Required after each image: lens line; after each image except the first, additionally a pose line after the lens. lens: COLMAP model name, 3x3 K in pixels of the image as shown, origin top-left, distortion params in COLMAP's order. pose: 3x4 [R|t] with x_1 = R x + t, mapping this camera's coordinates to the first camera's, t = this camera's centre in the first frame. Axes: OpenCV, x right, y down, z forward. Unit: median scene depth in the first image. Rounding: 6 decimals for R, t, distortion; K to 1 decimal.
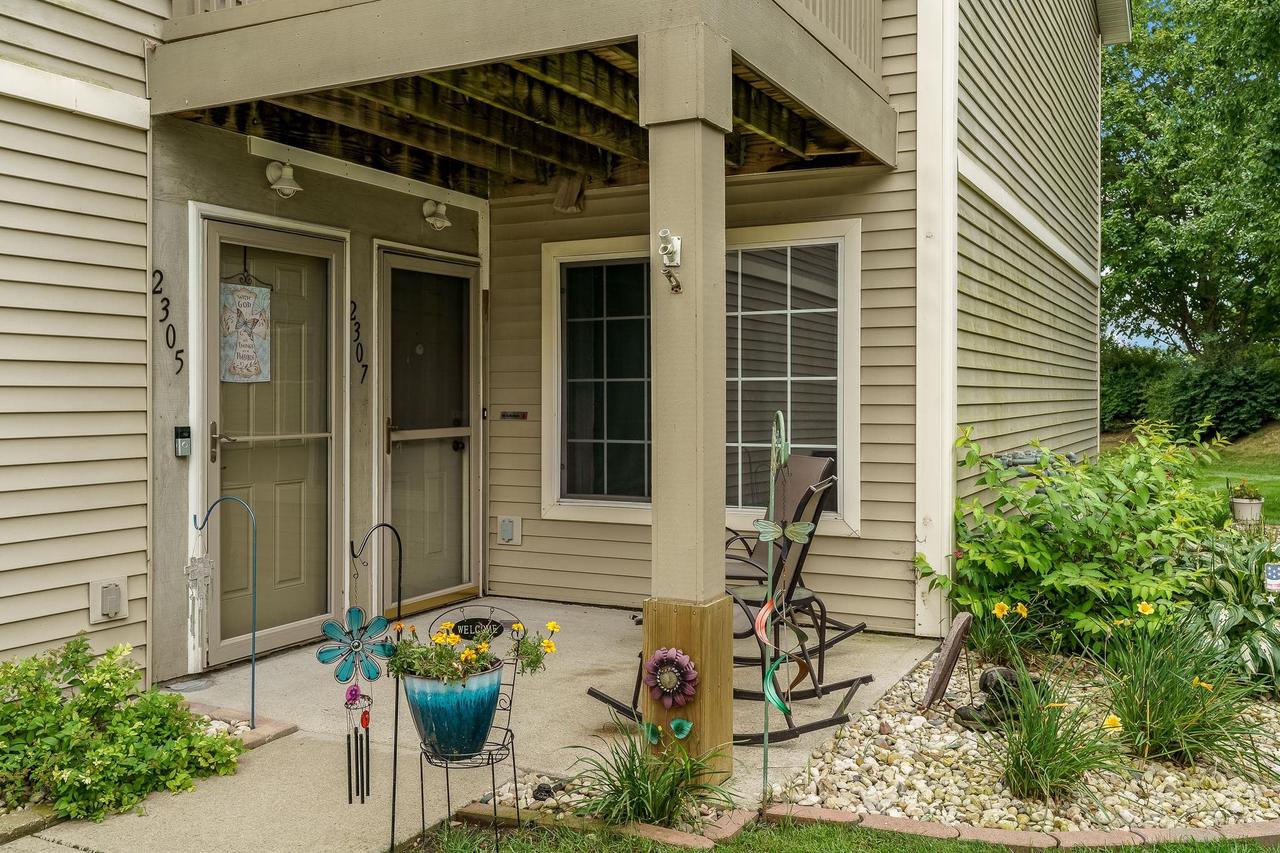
lens RADIAL K [[1129.0, 0, 639.2], [0, 1129.0, 400.9], [0, 0, 1]] dist [0.001514, 0.004035]
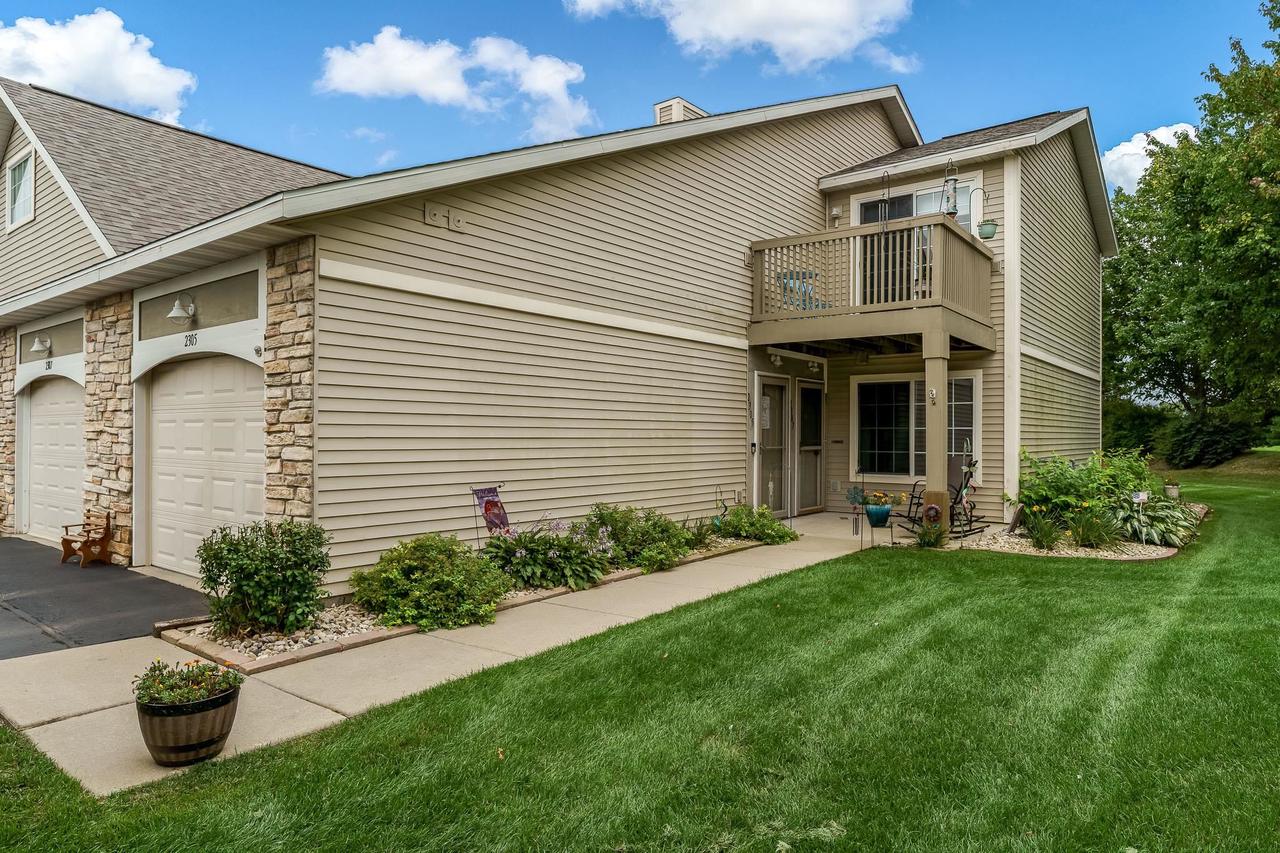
lens RADIAL K [[775.6, 0, 640.0], [0, 775.6, 426.5], [0, 0, 1]] dist [-0.002958, 0.000051]
pose [[0.981890, 0.004084, -0.189407, -0.258158], [-0.007108, 0.999858, -0.015290, 0.009922], [0.189318, 0.016360, 0.981780, -0.982743]]
